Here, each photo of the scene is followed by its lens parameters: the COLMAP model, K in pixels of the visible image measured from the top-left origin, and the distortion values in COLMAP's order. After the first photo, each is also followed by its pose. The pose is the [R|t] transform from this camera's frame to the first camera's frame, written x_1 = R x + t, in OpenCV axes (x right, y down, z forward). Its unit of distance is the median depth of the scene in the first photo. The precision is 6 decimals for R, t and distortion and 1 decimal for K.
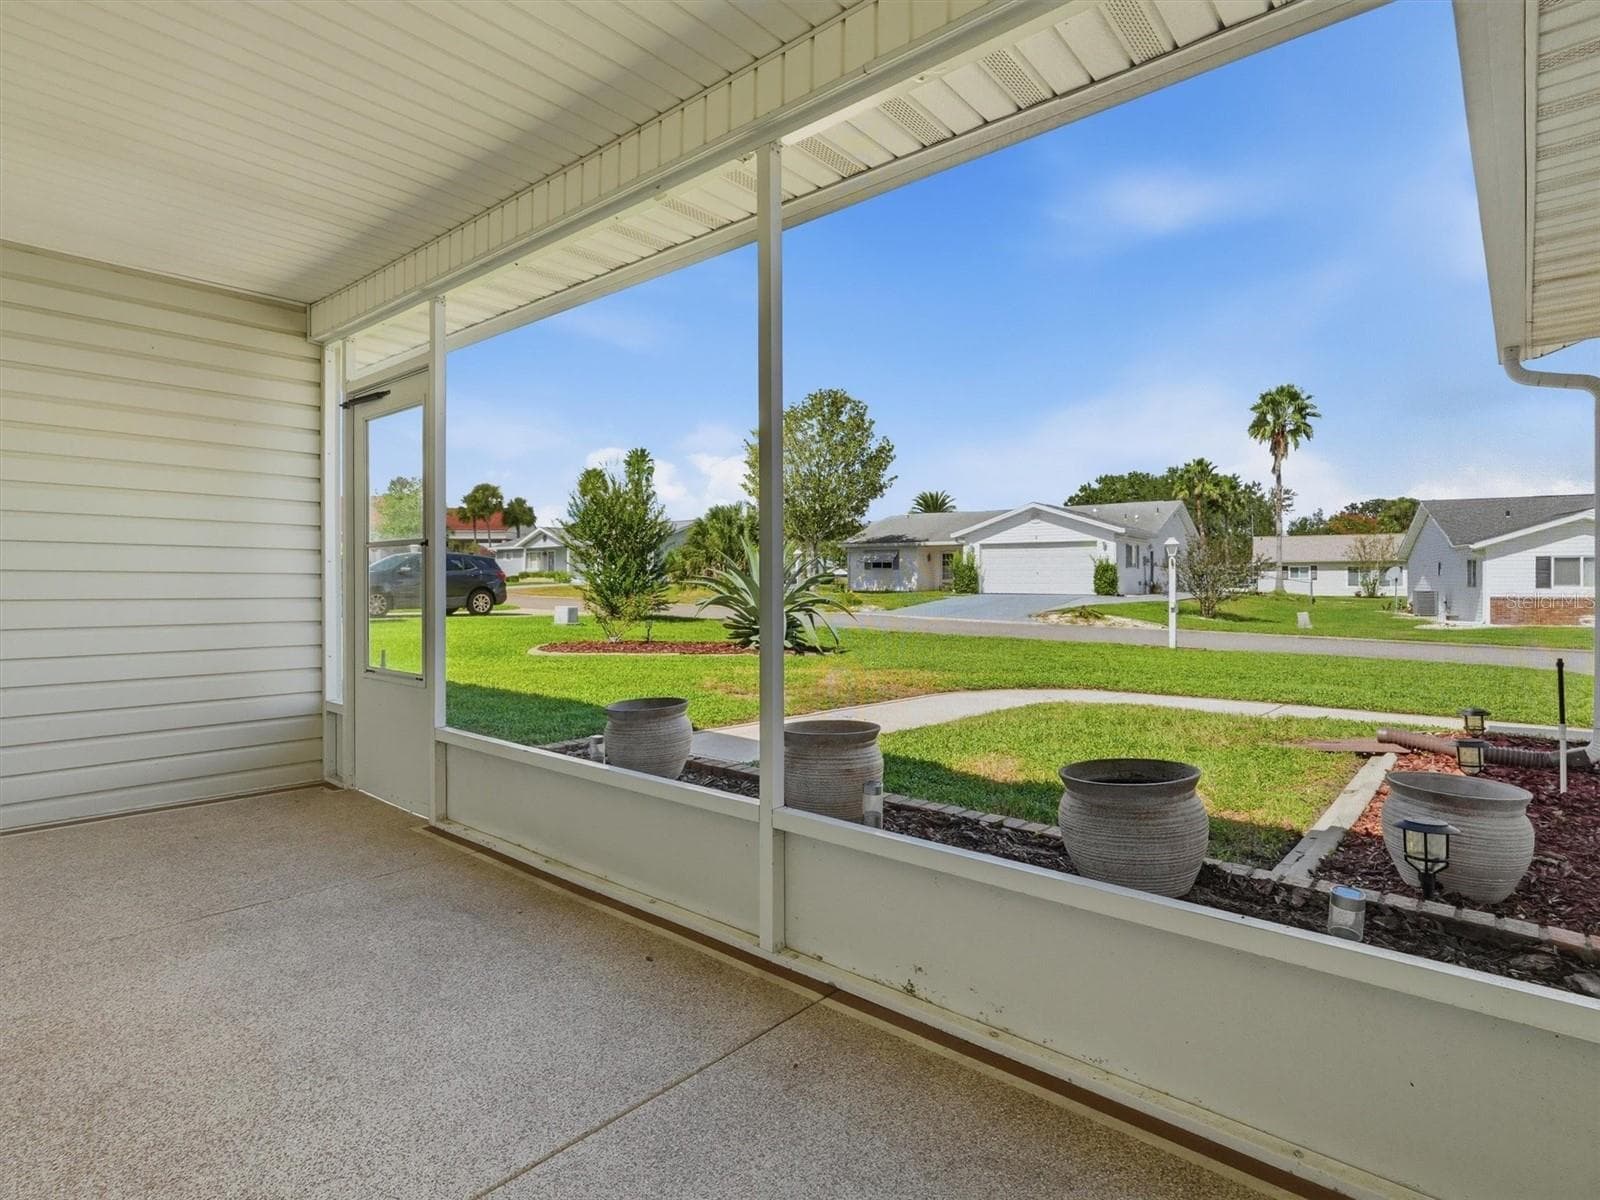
lens RADIAL K [[831.7, 0, 802.2], [0, 831.7, 587.6], [0, 0, 1]] dist [-0.002793, -0.001713]
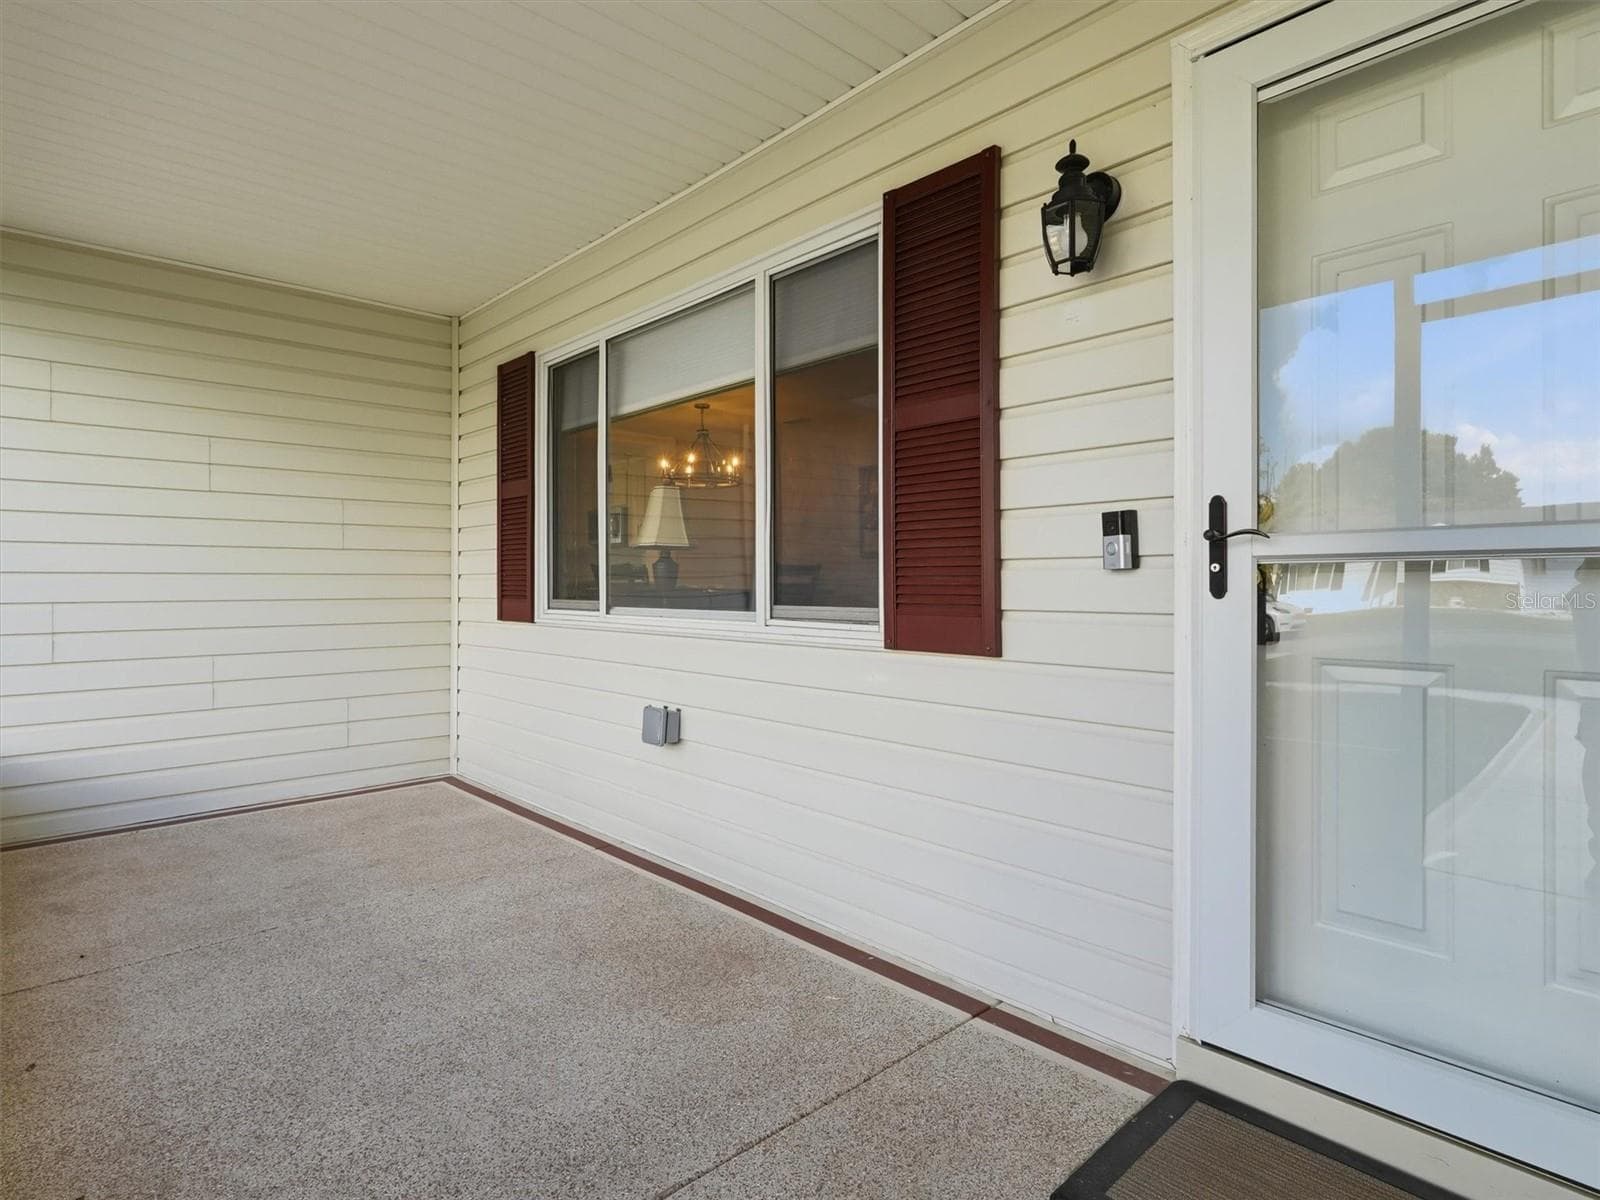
lens RADIAL K [[831.7, 0, 801.0], [0, 831.7, 591.8], [0, 0, 1]] dist [-0.002793, -0.001713]
pose [[-0.994713, -0.005131, 0.102570, -1.155815], [-0.003522, 0.999868, 0.015869, -0.013284], [-0.102638, 0.015423, -0.994599, 1.998444]]
